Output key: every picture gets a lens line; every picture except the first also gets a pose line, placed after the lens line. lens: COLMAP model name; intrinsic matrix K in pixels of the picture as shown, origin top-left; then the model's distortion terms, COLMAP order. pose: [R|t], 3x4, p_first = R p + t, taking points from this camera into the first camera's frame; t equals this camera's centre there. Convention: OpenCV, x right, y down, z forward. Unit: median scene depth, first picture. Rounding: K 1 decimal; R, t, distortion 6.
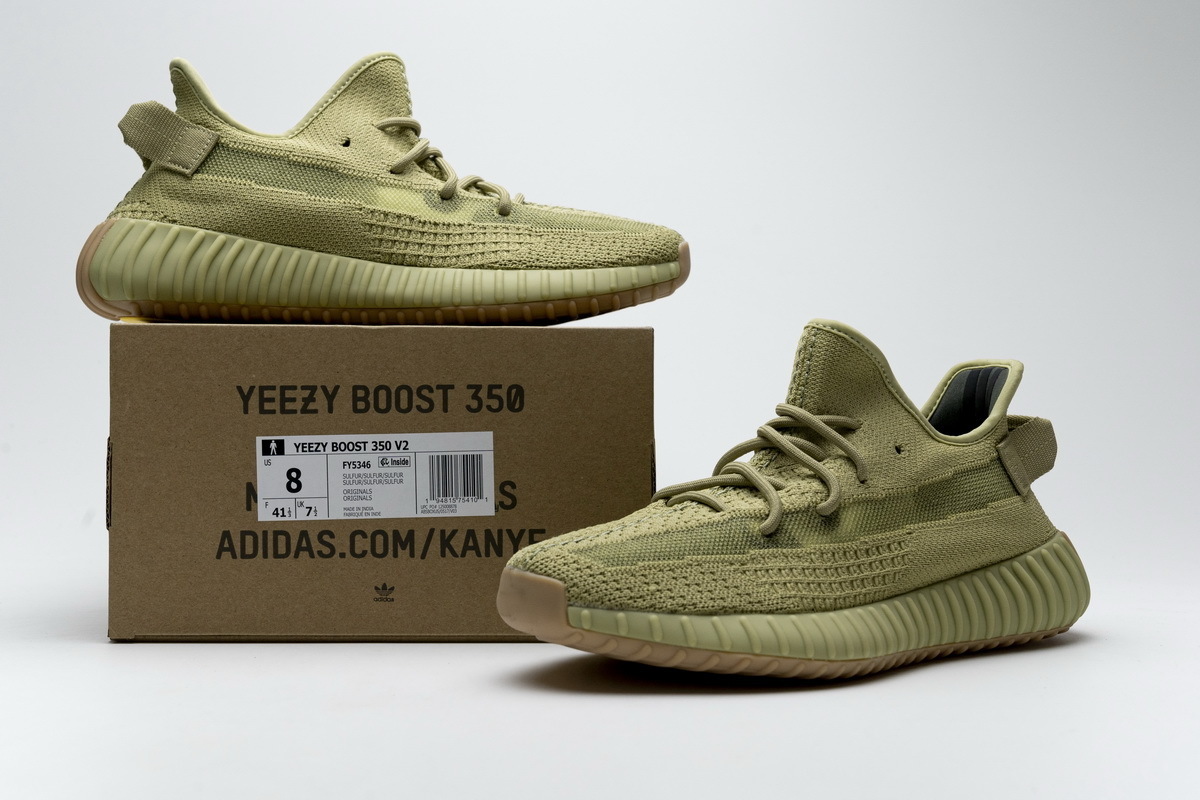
lens RADIAL K [[1659.9, 0, 590.6], [0, 1659.9, 400.9], [0, 0, 1]] dist [0.019245, 0.000000]
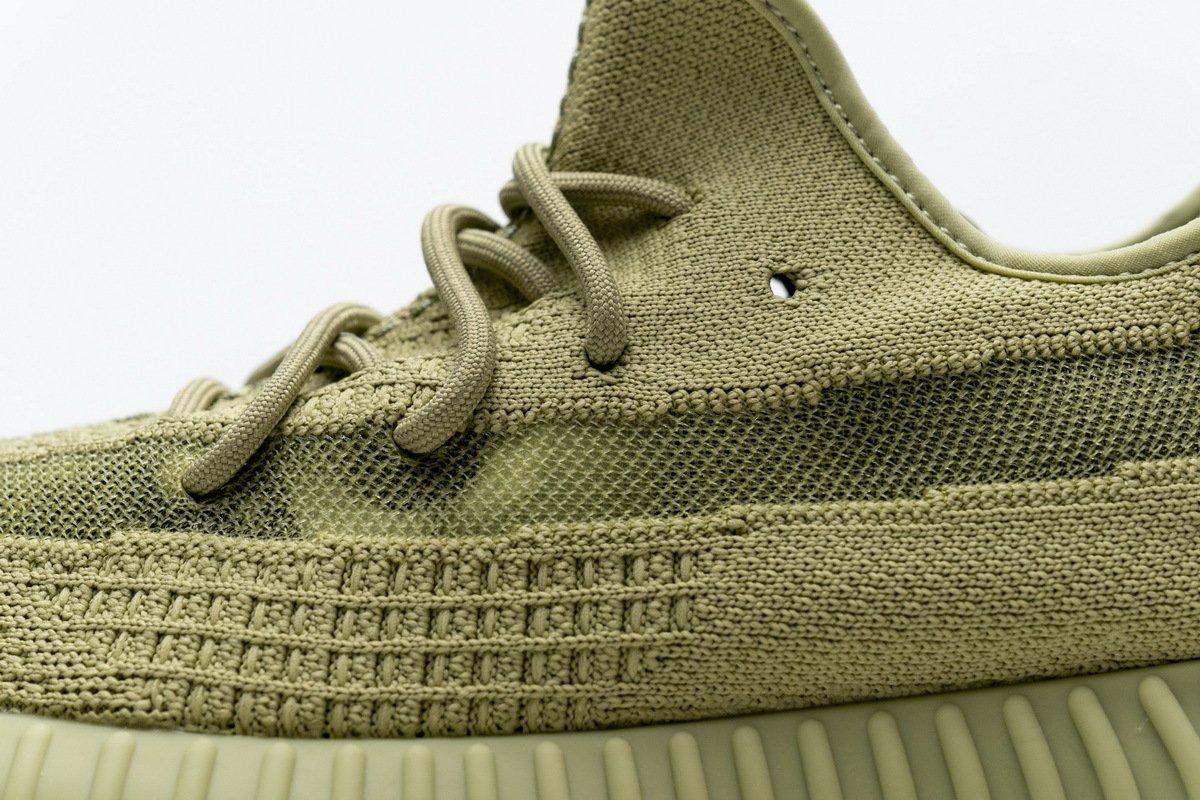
lens RADIAL K [[2100.9, 0, 598.4], [0, 2100.9, 392.8], [0, 0, 1]] dist [-0.007315, 0.000000]
pose [[0.802791, 0.021072, -0.595888, 0.414632], [-0.036696, 0.999227, -0.014103, 0.061339], [0.595130, 0.033188, 0.802944, 0.681382]]
